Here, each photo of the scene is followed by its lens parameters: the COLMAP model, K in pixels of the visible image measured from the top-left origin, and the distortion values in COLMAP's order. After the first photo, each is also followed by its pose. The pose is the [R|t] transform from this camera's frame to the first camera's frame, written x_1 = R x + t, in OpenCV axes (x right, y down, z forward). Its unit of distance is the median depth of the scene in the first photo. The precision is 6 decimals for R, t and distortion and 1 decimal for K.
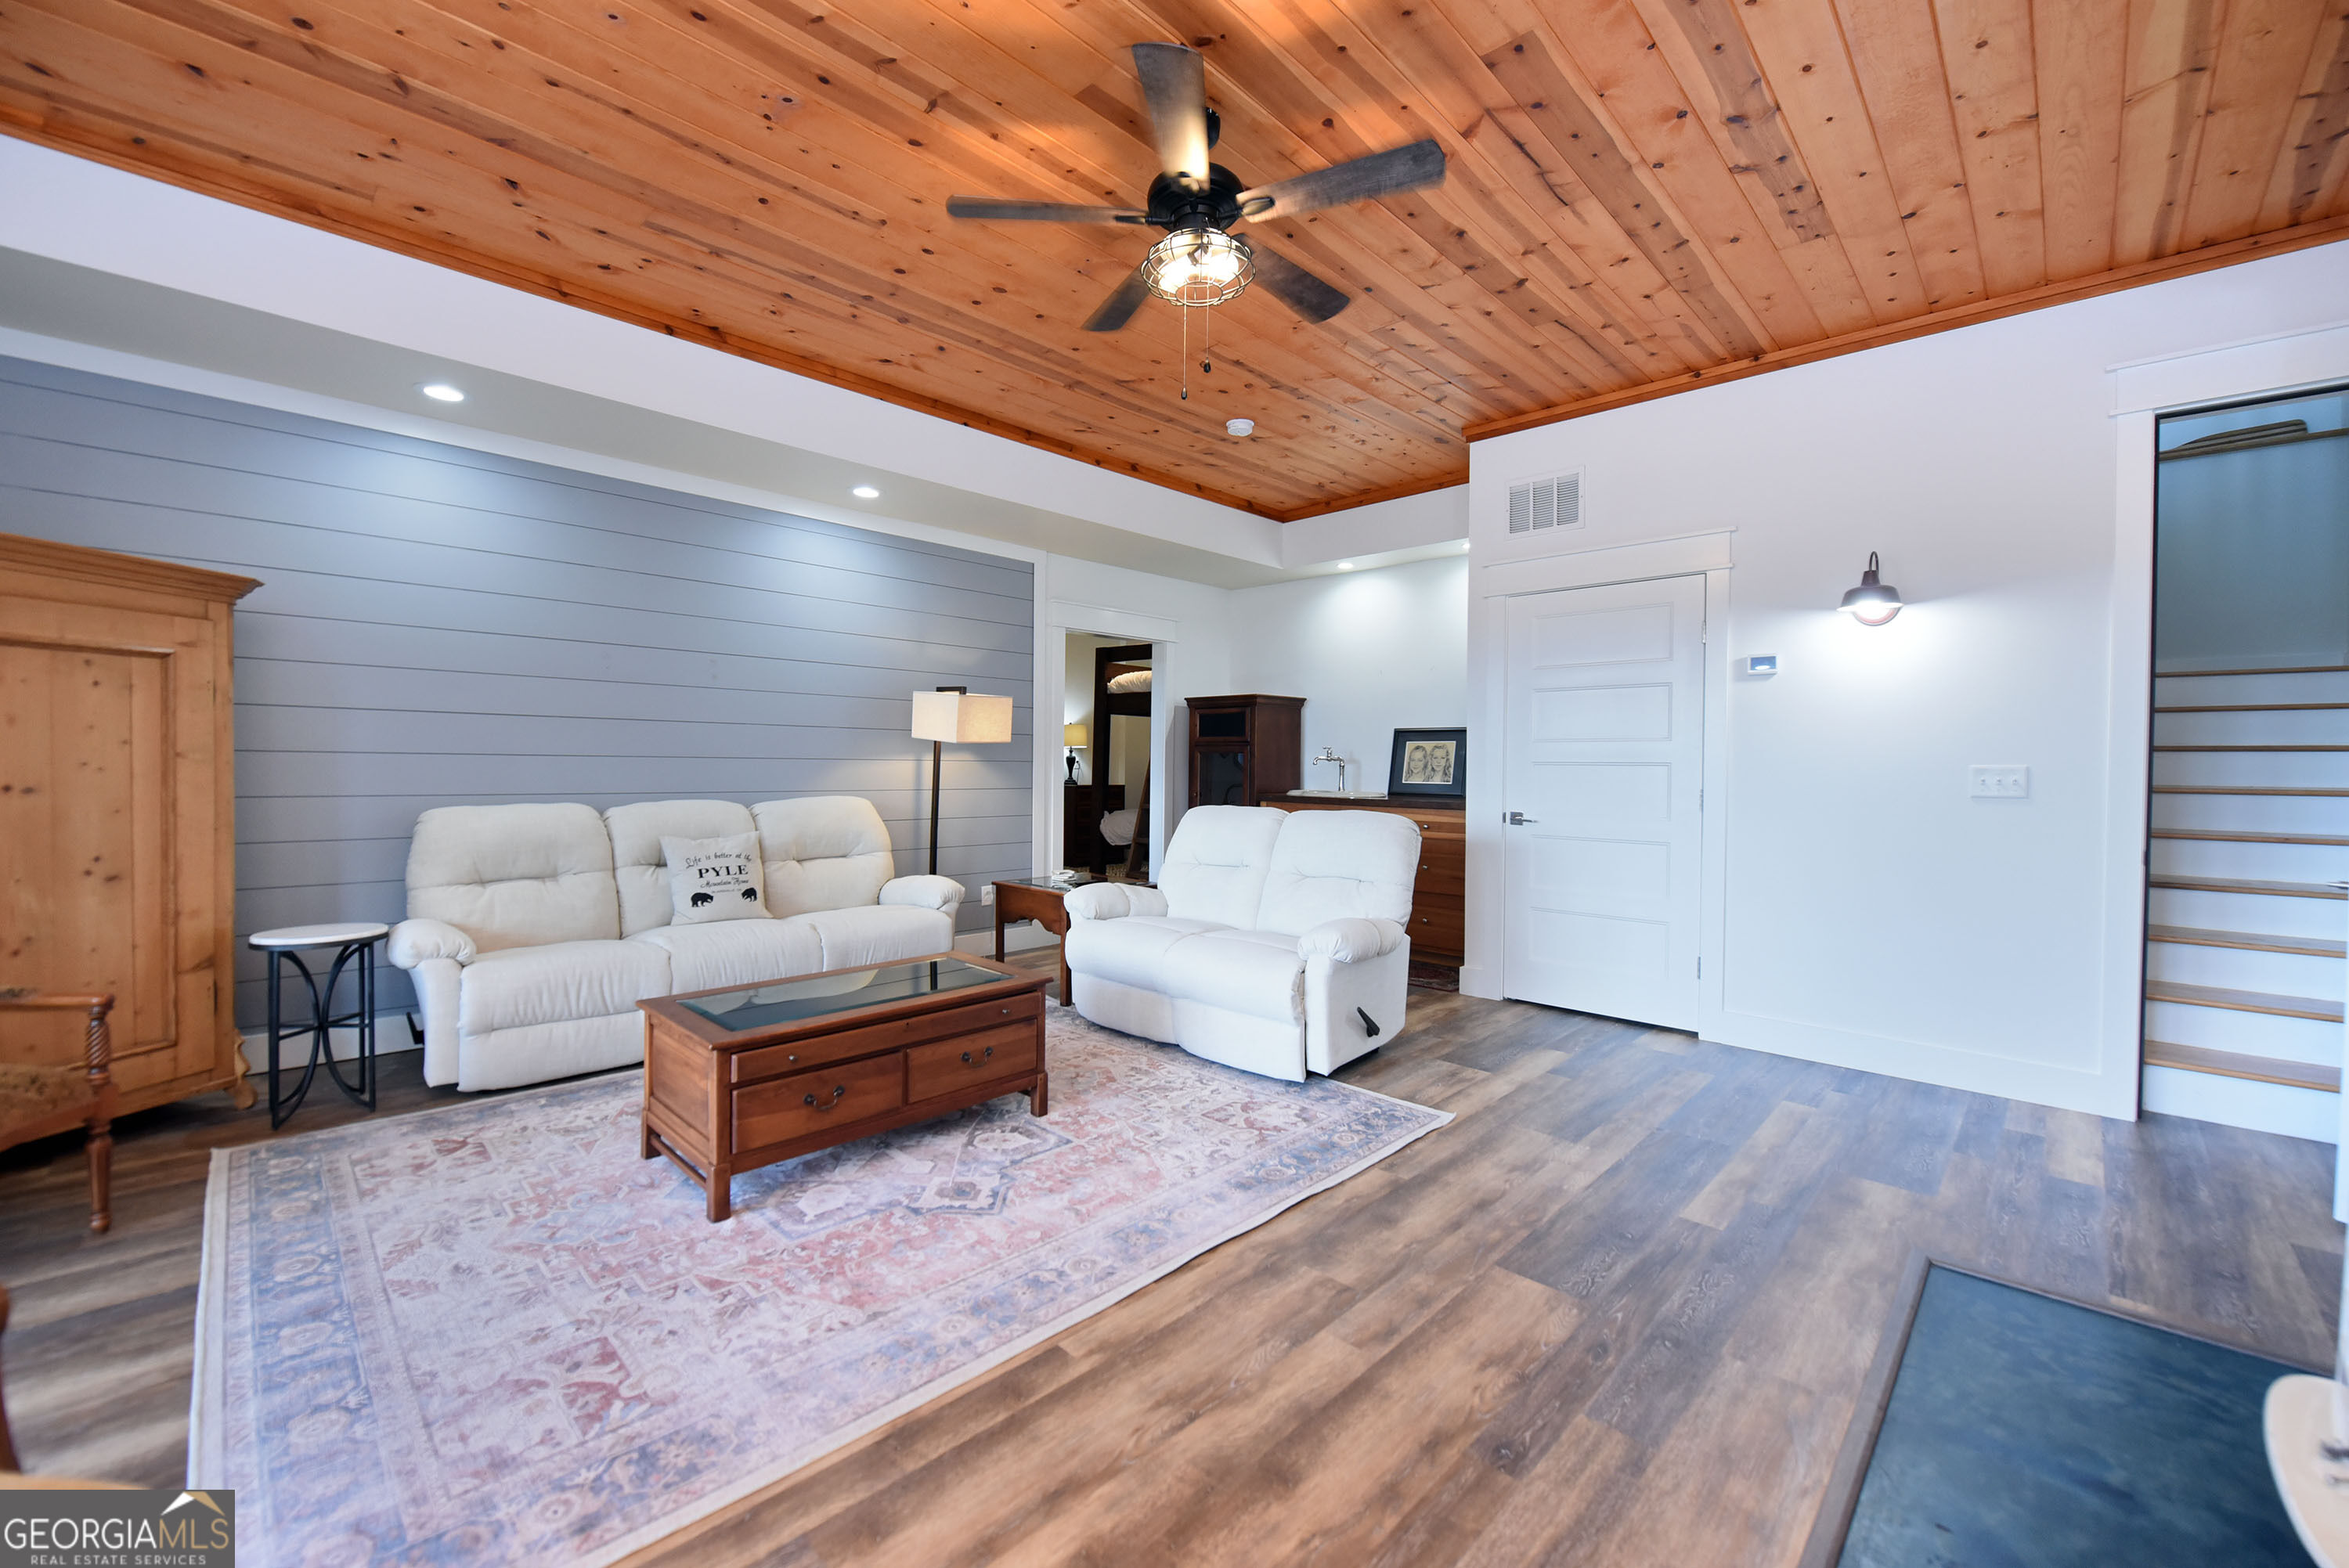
lens RADIAL K [[943.0, 0, 1175.0], [0, 943.0, 774.8], [0, 0, 1]] dist [-0.016524, -0.001398]
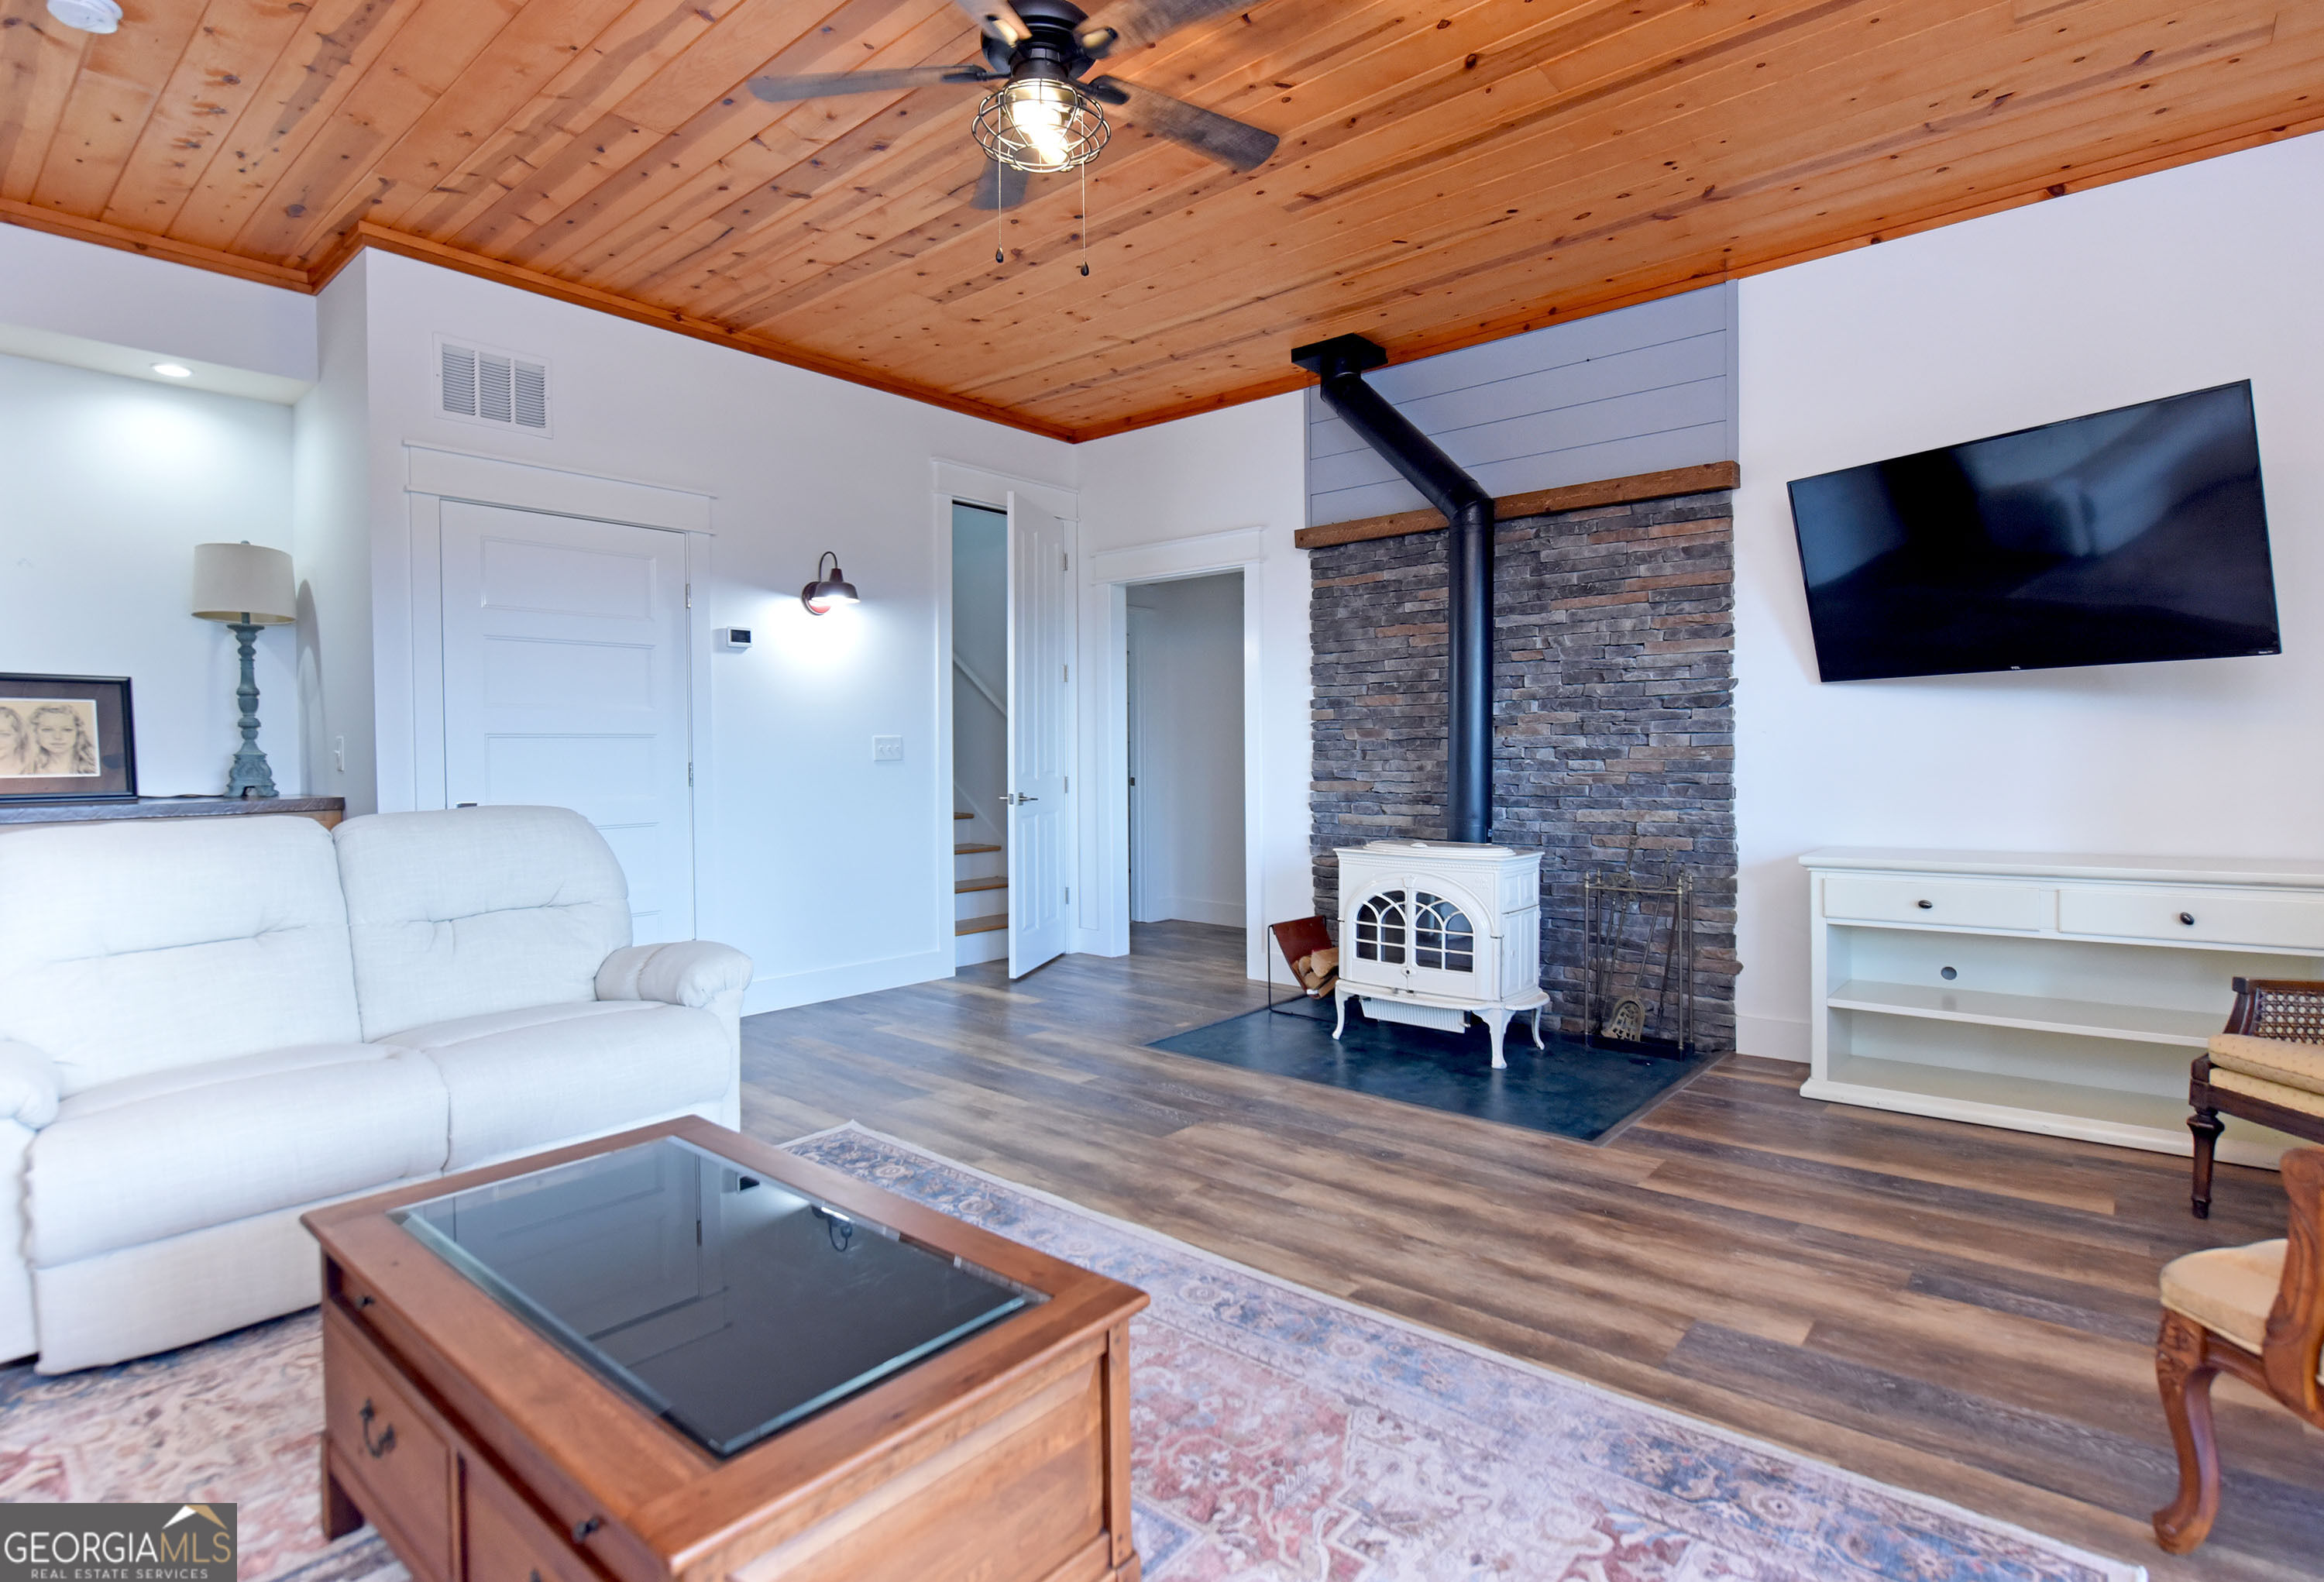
lens RADIAL K [[1153.4, 0, 1161.8], [0, 1153.4, 784.8], [0, 0, 1]] dist [-0.005221, 0.000038]
pose [[-0.069791, -0.036829, 0.996882, -1.271327], [0.022931, 0.998995, 0.038513, 0.007469], [-0.997298, 0.025547, -0.068876, 1.217650]]
